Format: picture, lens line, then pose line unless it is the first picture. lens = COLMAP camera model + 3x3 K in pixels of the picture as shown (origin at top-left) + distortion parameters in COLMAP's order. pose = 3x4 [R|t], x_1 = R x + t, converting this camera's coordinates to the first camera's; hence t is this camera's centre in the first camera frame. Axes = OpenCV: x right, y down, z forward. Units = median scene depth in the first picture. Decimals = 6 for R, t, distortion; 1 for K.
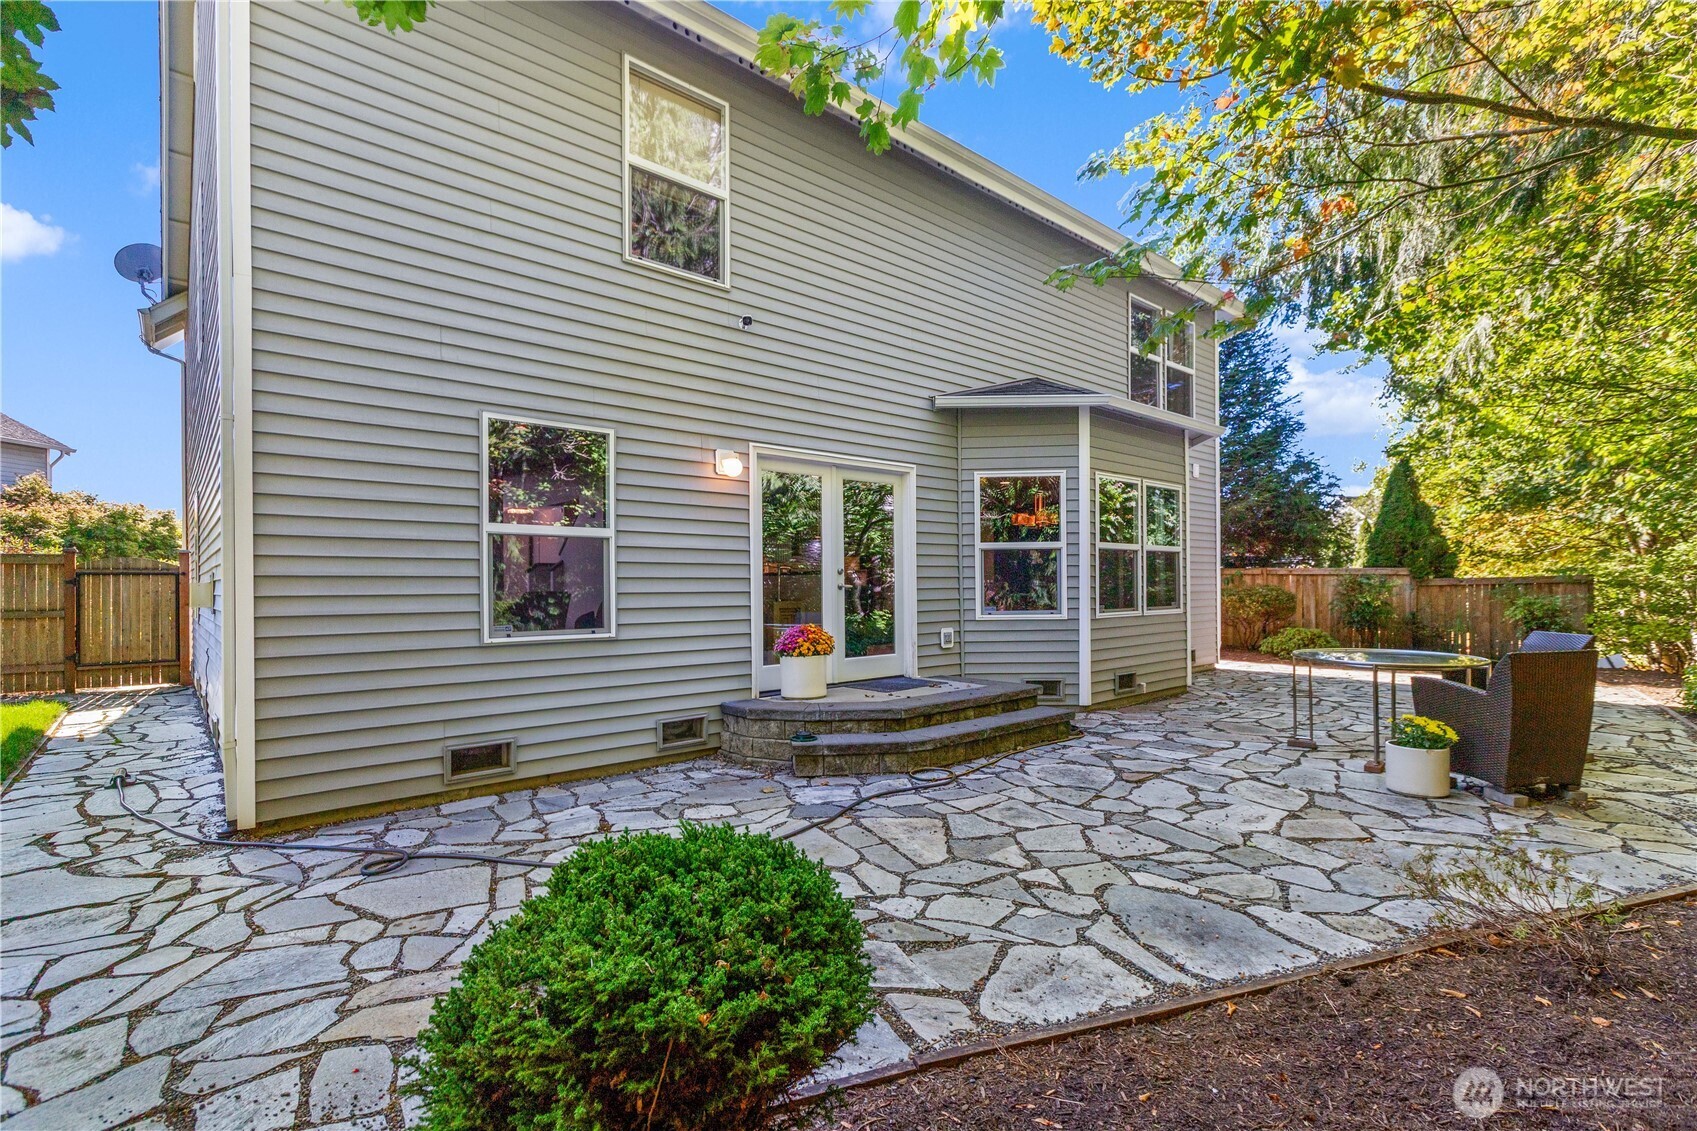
lens RADIAL K [[781.3, 0, 848.4], [0, 781.3, 596.2], [0, 0, 1]] dist [-0.002868, -0.000393]
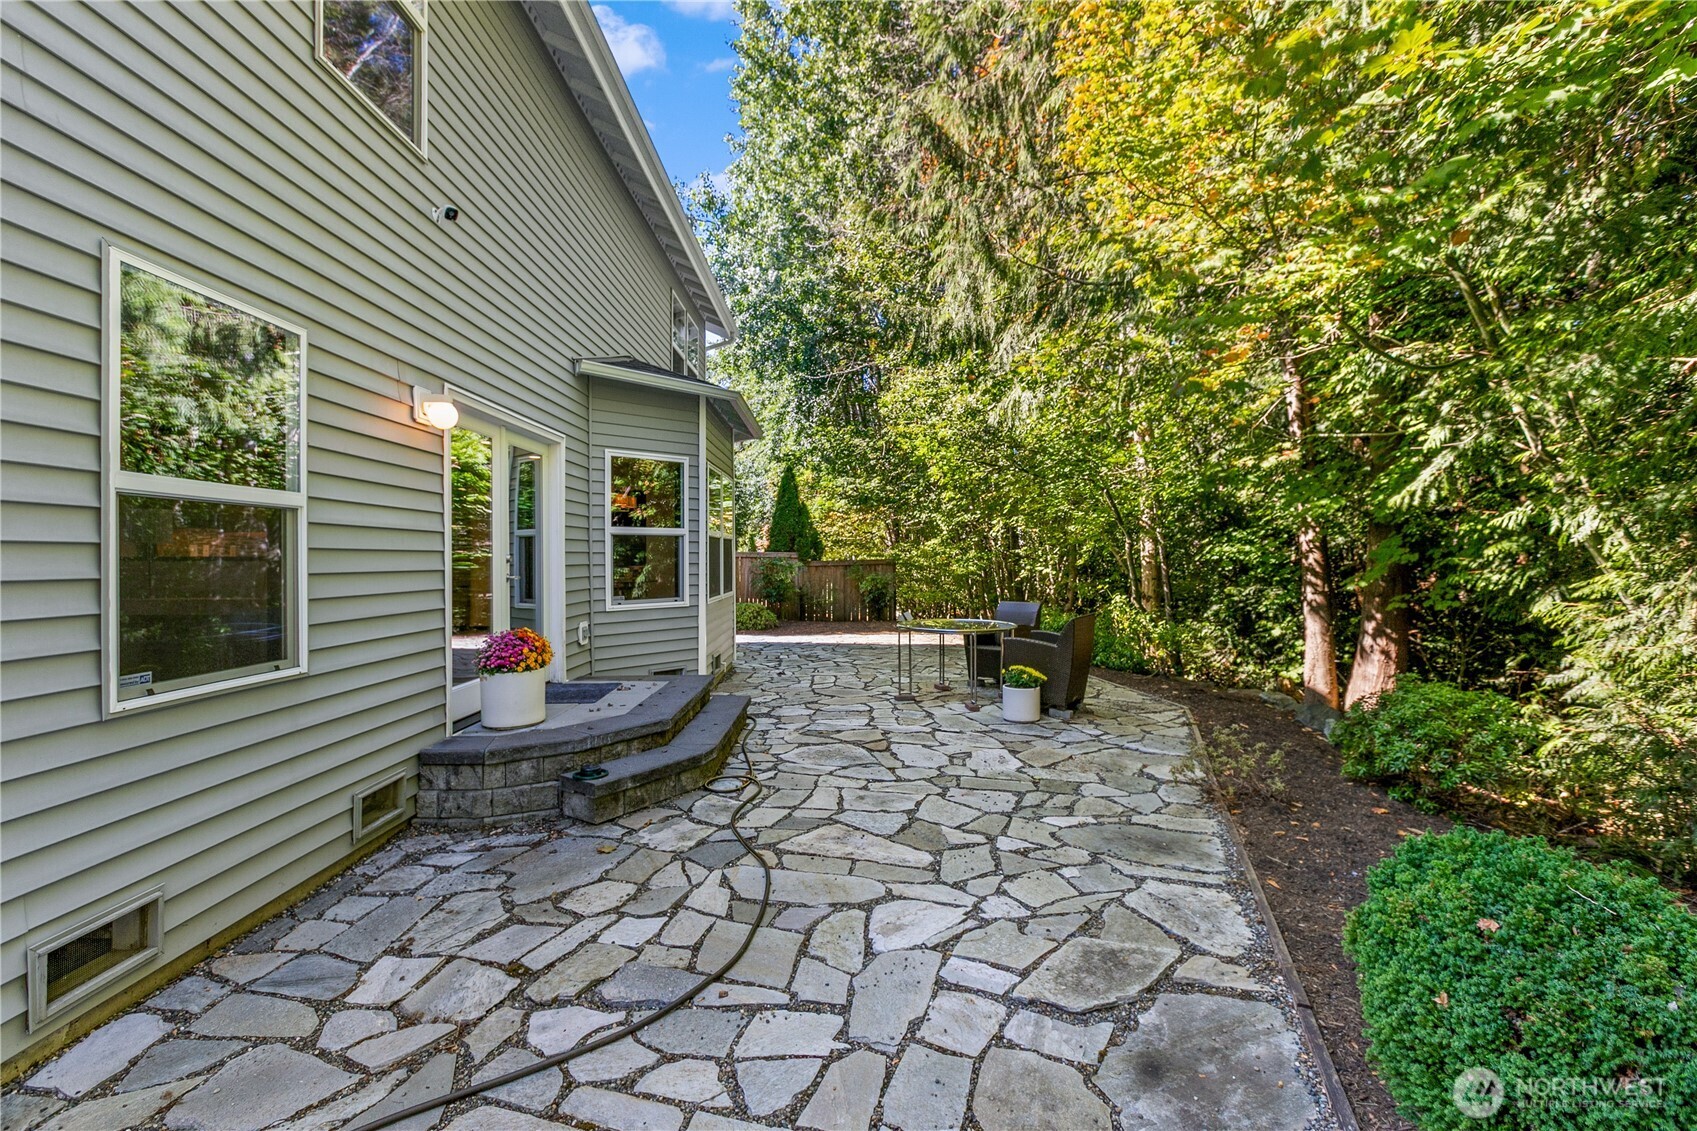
lens RADIAL K [[761.3, 0, 848.5], [0, 761.3, 565.5], [0, 0, 1]] dist [-0.002971, 0.000296]
pose [[0.654432, -0.004189, 0.756109, -0.473106], [0.010820, 0.999934, -0.003826, -0.024087], [-0.756044, 0.010685, 0.654434, 0.299554]]
